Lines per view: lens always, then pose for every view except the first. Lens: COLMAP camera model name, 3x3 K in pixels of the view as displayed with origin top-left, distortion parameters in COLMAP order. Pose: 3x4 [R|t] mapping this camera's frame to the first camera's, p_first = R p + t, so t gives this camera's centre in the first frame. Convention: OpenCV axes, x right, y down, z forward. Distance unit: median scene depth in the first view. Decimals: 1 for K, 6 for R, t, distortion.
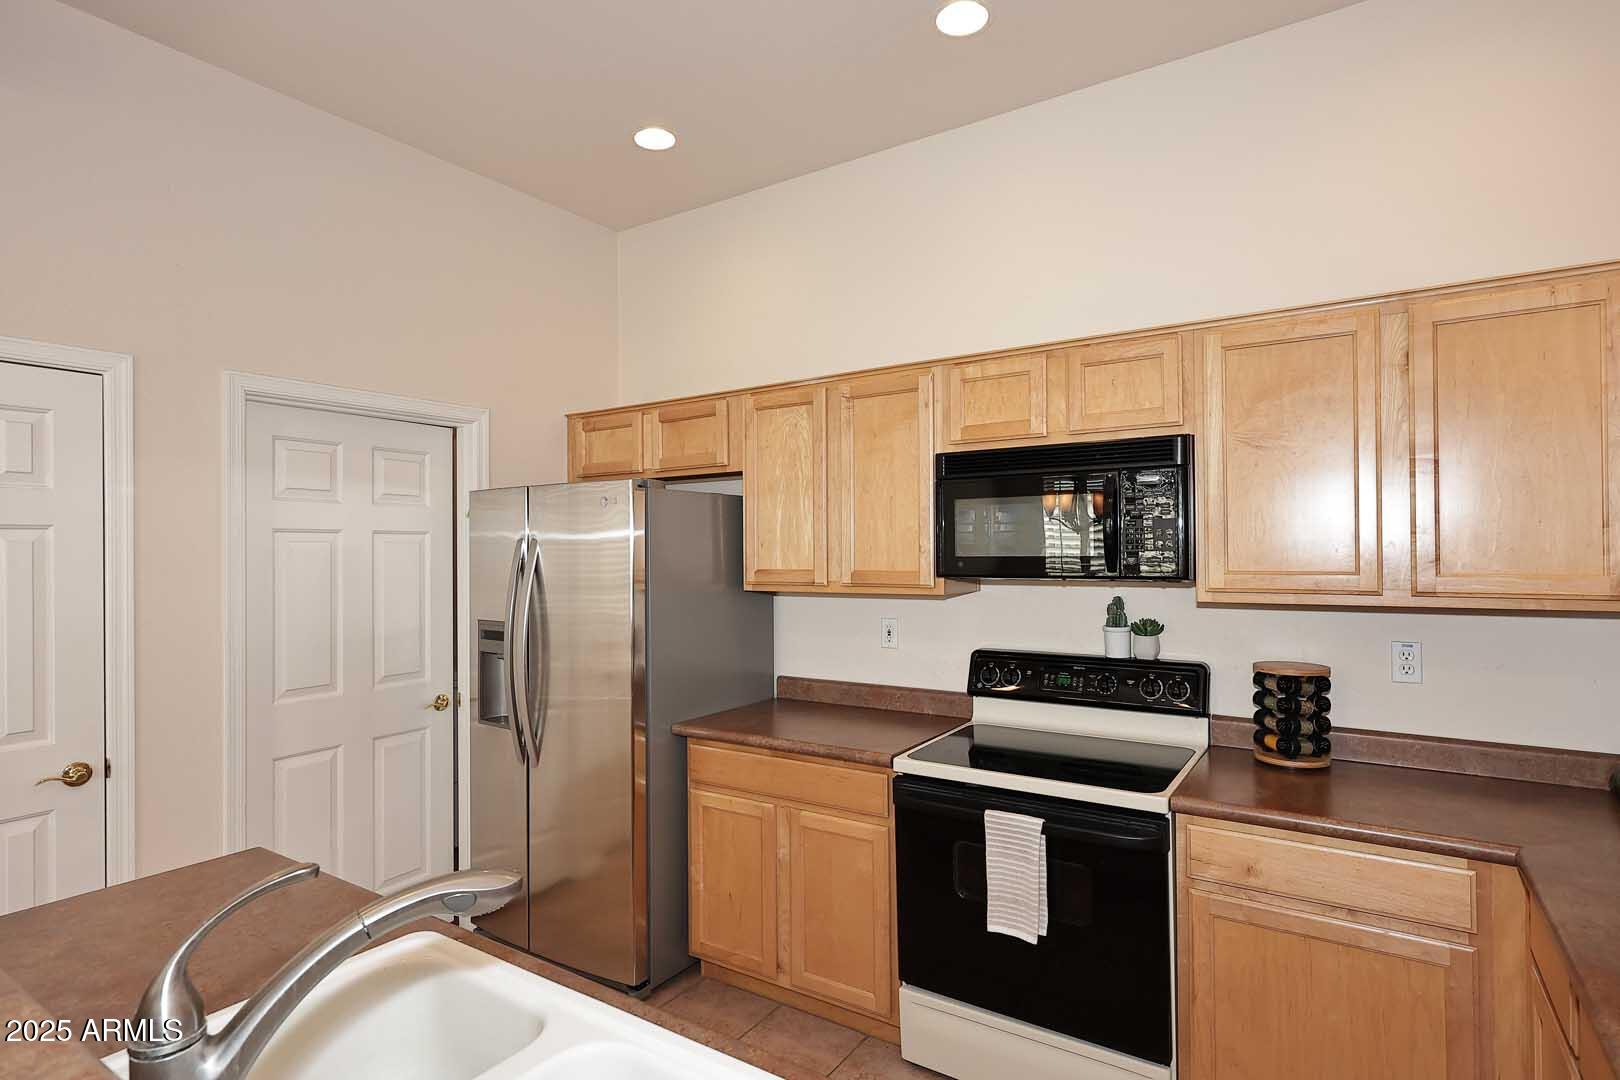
lens RADIAL K [[803.8, 0, 865.1], [0, 803.8, 544.6], [0, 0, 1]] dist [-0.012549, 0.002881]
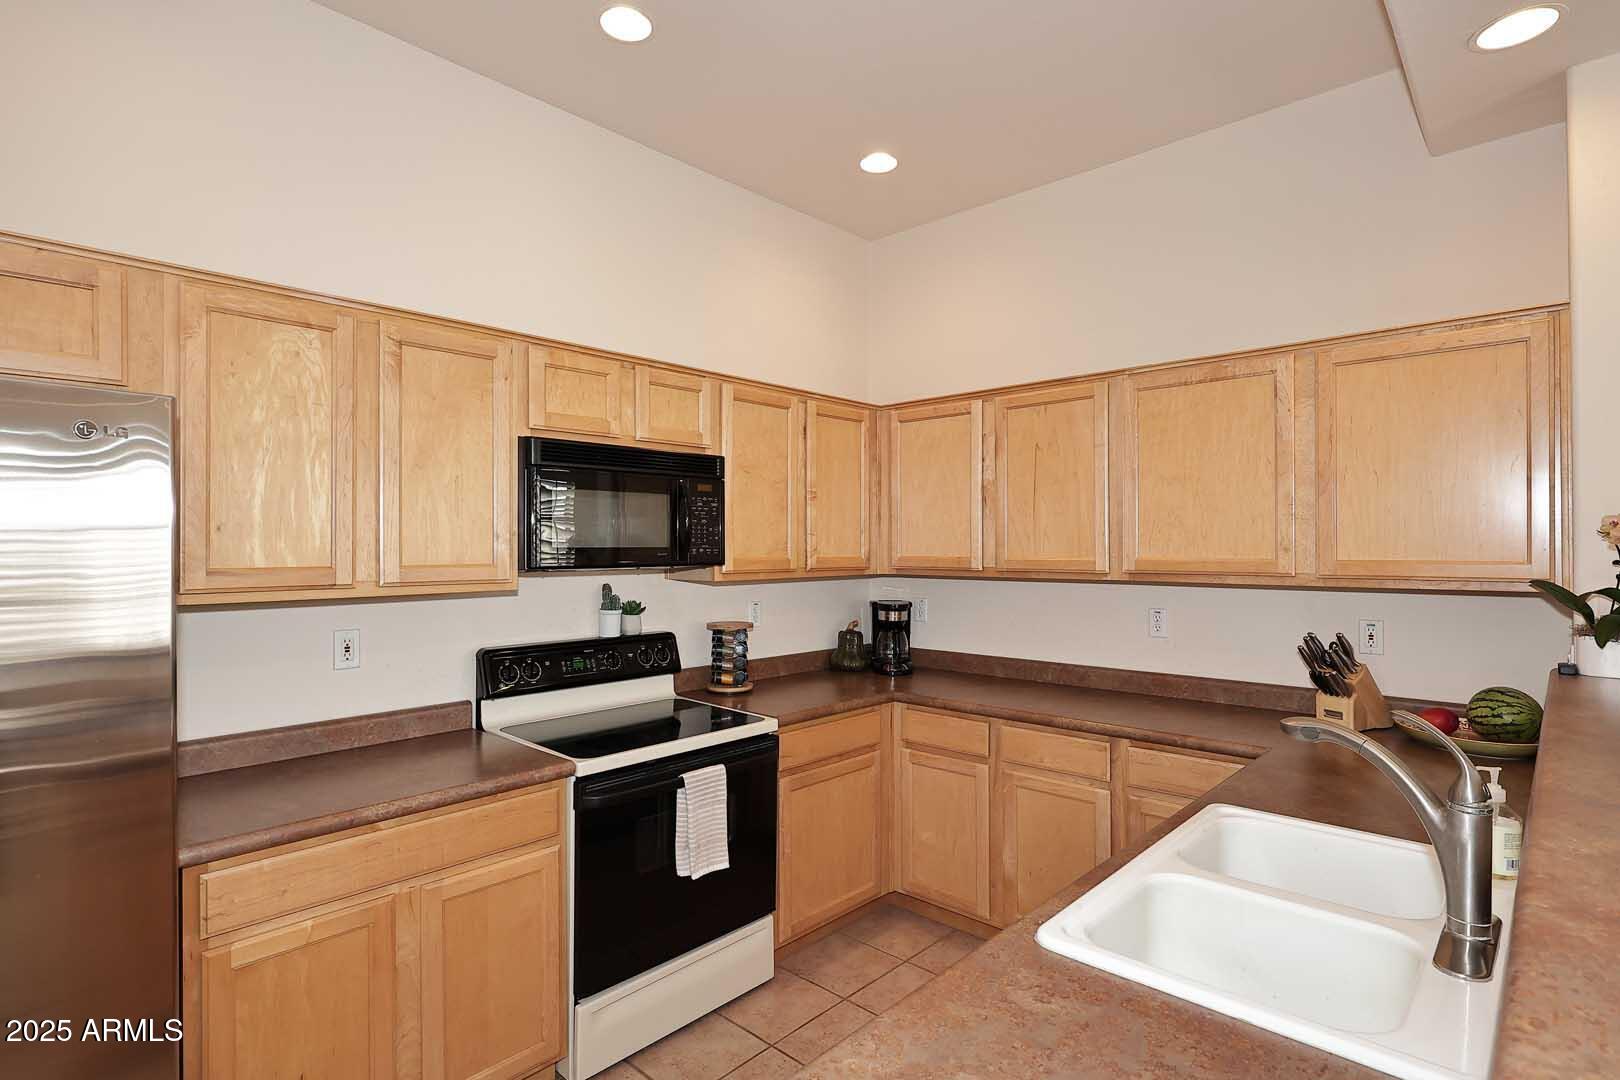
lens RADIAL K [[803.8, 0, 812.4], [0, 803.8, 537.1], [0, 0, 1]] dist [-0.012549, 0.002881]
pose [[0.203679, 0.015810, 0.978910, -0.732548], [-0.009462, 0.999855, -0.014180, 0.012630], [-0.978992, -0.006374, 0.203799, 0.483667]]
